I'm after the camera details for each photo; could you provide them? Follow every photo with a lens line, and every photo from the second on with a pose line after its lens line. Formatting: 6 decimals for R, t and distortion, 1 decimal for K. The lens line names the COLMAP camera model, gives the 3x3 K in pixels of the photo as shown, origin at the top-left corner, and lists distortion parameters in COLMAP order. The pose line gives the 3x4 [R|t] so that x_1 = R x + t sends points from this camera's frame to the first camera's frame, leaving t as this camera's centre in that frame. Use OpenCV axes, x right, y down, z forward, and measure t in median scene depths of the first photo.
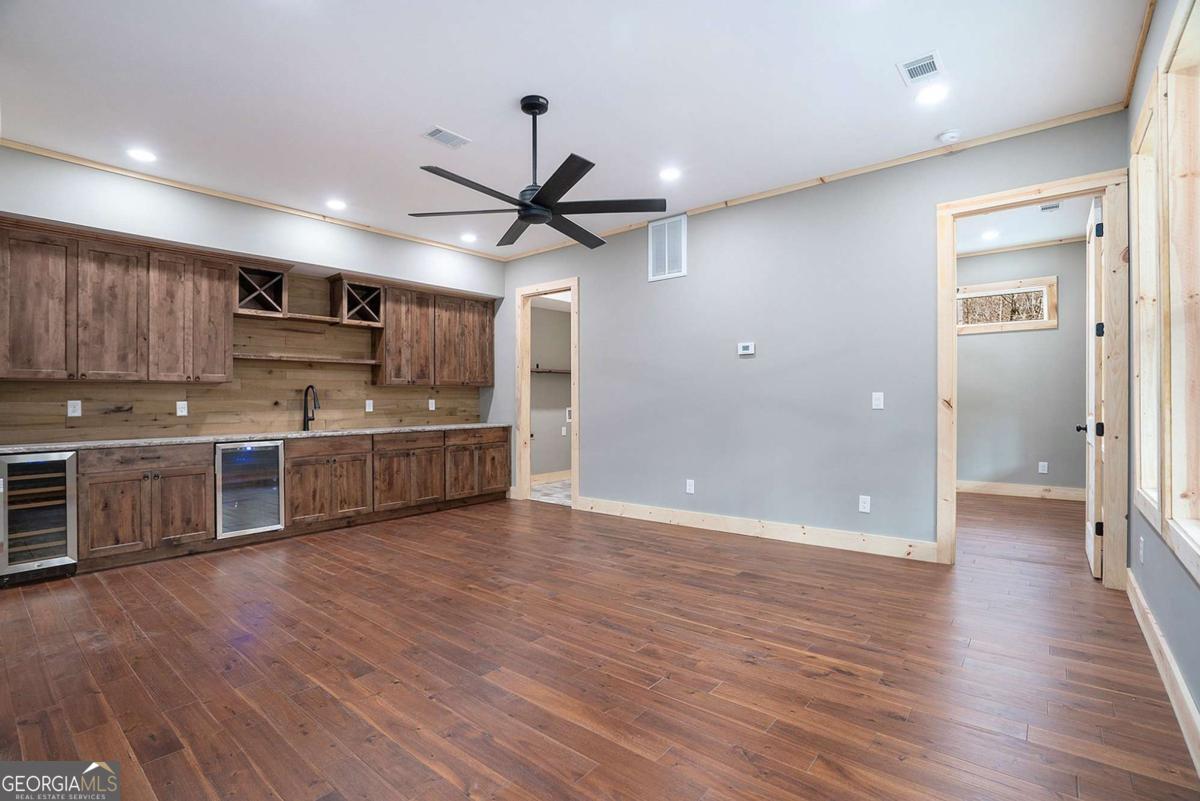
lens RADIAL K [[562.0, 0, 595.5], [0, 562.0, 392.1], [0, 0, 1]] dist [-0.056337, 0.020591]
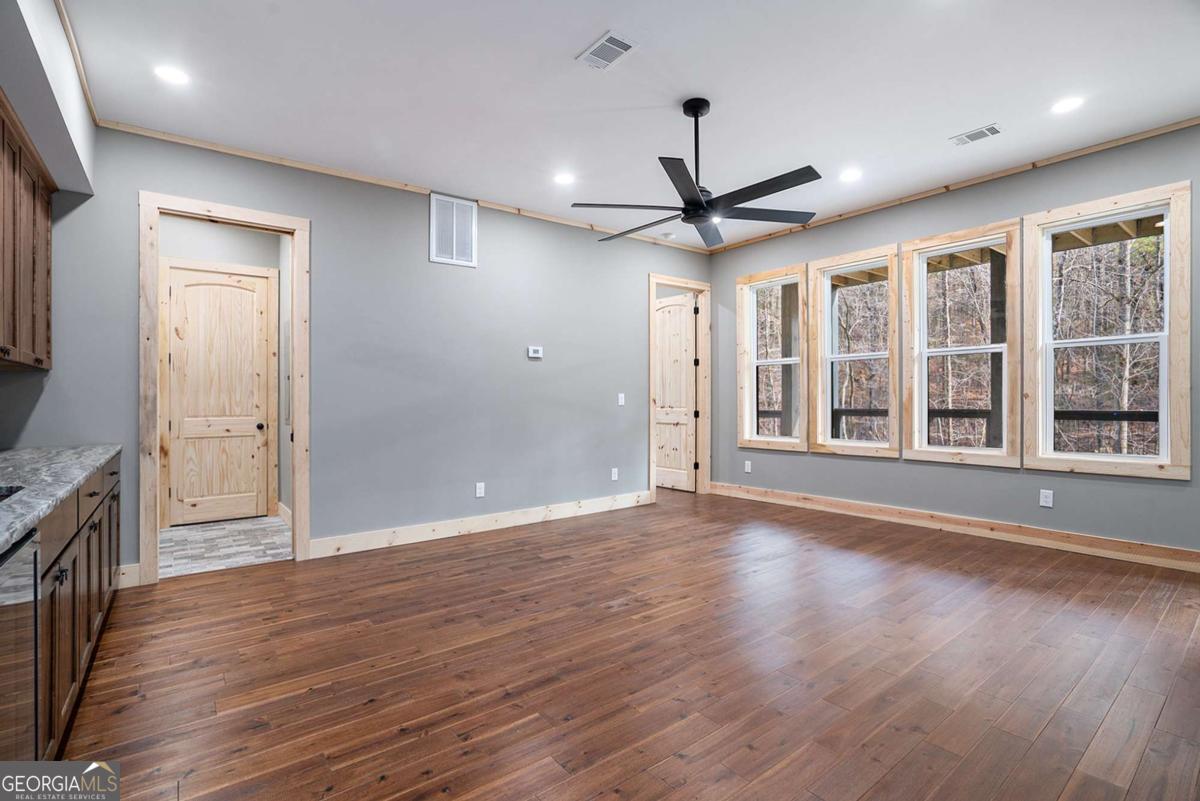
lens RADIAL K [[562.0, 0, 591.1], [0, 562.0, 399.1], [0, 0, 1]] dist [-0.056337, 0.020591]
pose [[0.219568, 0.006871, 0.975573, -0.722751], [-0.004749, 0.999971, -0.005974, 0.019204], [-0.975586, -0.003321, 0.219594, 0.607495]]
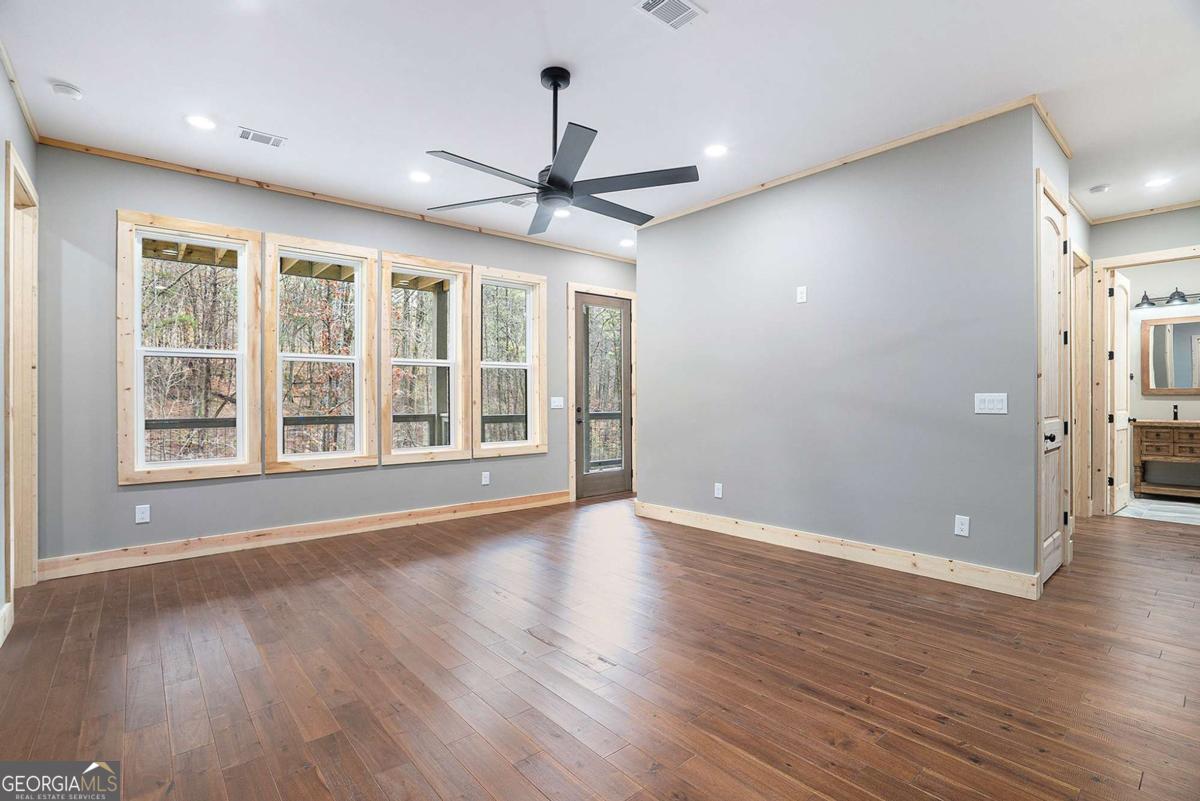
lens RADIAL K [[562.0, 0, 605.2], [0, 562.0, 407.4], [0, 0, 1]] dist [-0.056337, 0.020591]
pose [[-0.987701, 0.012850, 0.155828, -0.209404], [0.012905, 0.999917, -0.000660, 0.019011], [-0.155824, 0.001359, -0.987784, 1.187958]]
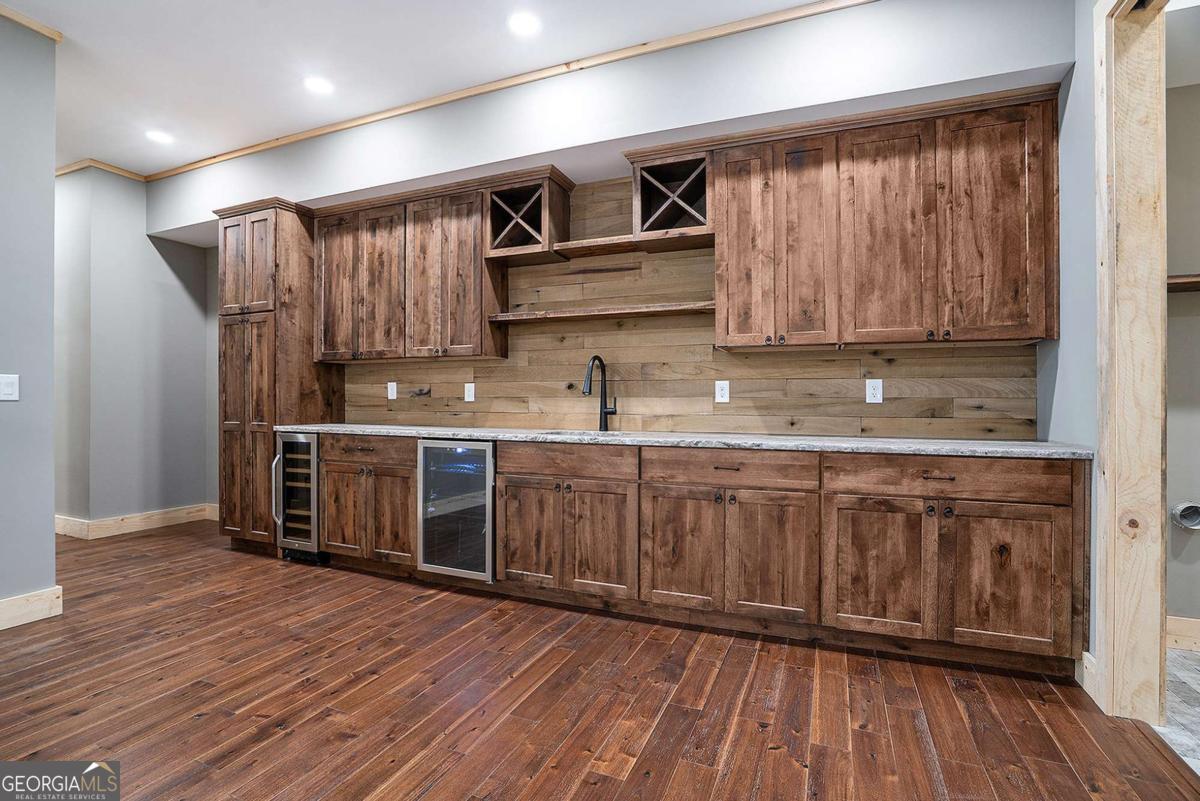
lens RADIAL K [[562.0, 0, 603.0], [0, 562.0, 394.6], [0, 0, 1]] dist [-0.056337, 0.020591]
pose [[0.301783, 0.002615, -0.953373, 0.074598], [0.006551, 0.999967, 0.004816, 0.028334], [0.953354, -0.007699, 0.301756, 0.855779]]
